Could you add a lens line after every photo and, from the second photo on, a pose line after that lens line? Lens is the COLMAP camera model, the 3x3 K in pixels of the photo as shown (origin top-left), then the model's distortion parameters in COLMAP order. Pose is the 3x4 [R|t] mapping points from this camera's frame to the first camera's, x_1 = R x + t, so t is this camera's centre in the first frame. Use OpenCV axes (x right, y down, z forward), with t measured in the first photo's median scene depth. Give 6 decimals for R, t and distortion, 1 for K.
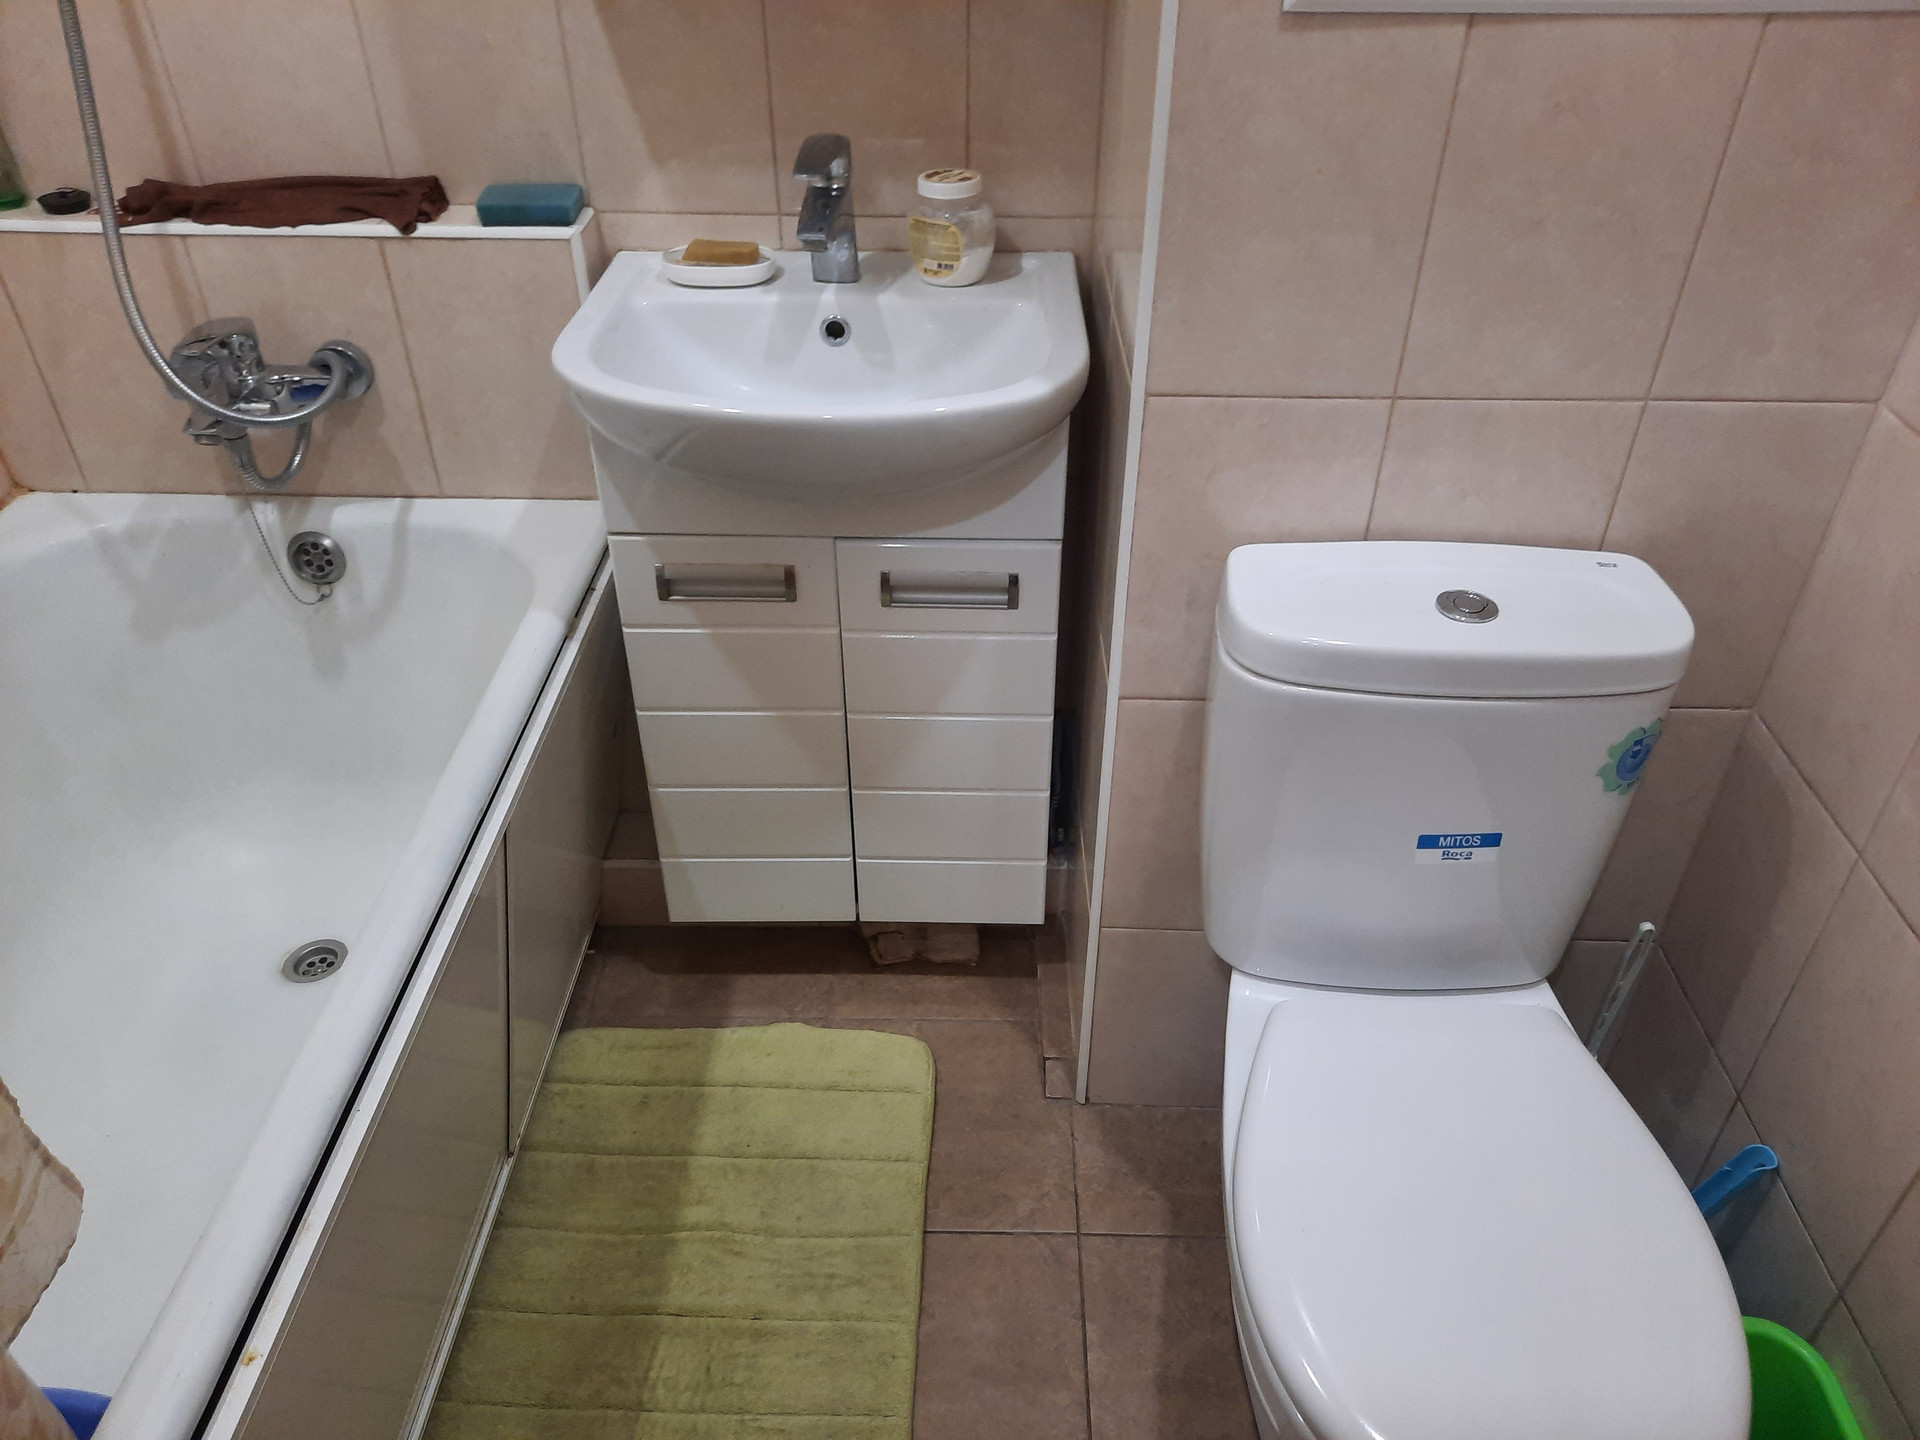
lens RADIAL K [[1394.3, 0, 972.2], [0, 1394.3, 724.8], [0, 0, 1]] dist [0.056456, -0.050308]
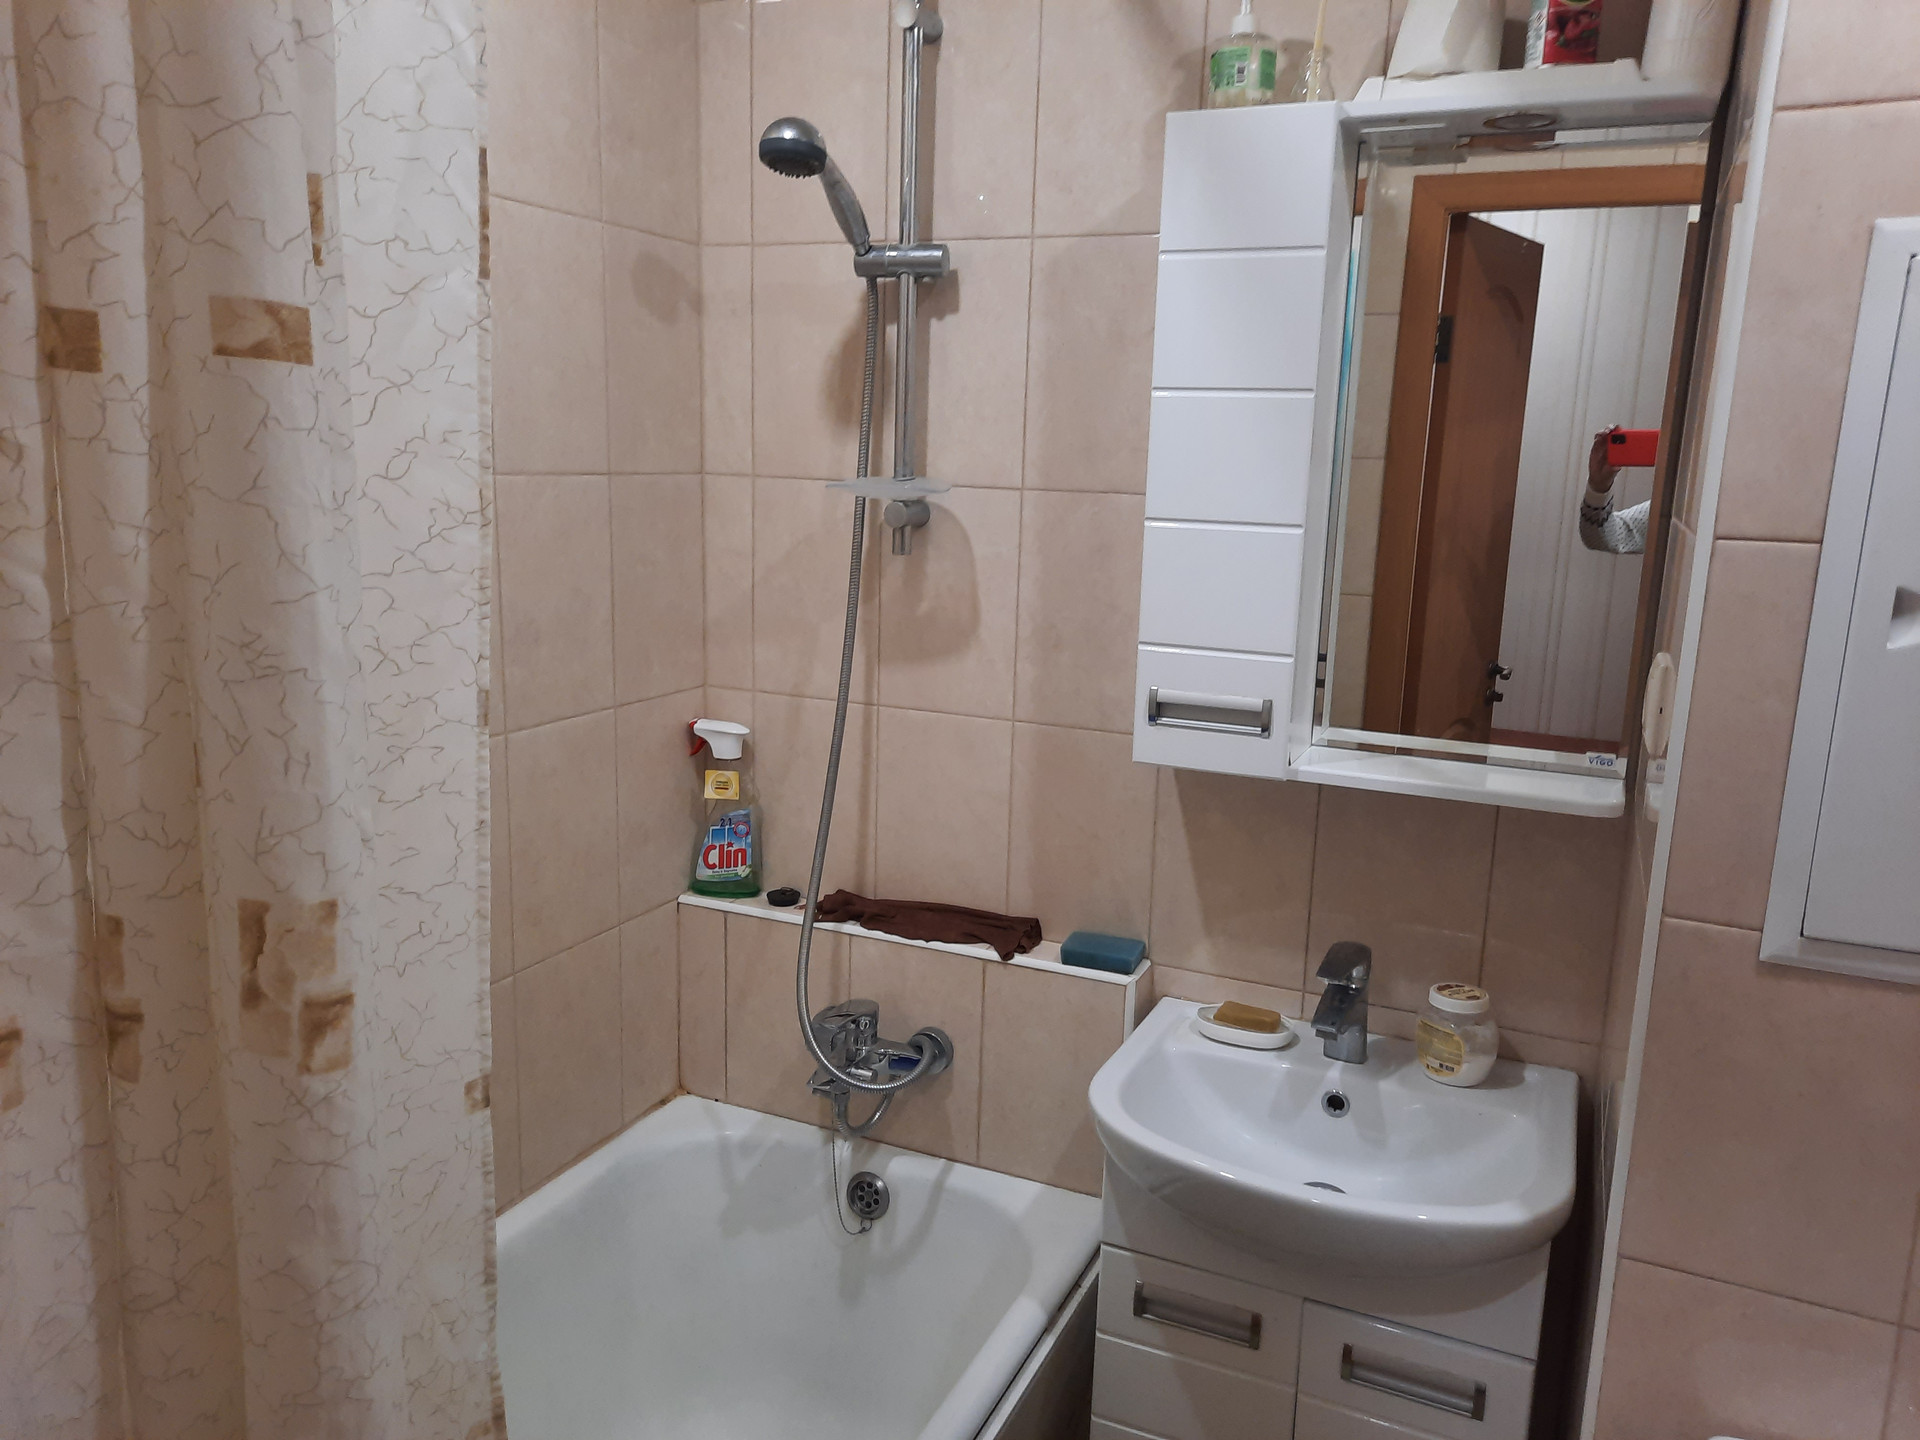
lens RADIAL K [[1394.3, 0, 977.9], [0, 1394.3, 729.8], [0, 0, 1]] dist [0.056456, -0.050308]
pose [[0.918157, 0.101143, -0.383089, 0.039127], [-0.254412, 0.891715, -0.374324, -0.054722], [0.303746, 0.441151, 0.844467, -0.165713]]
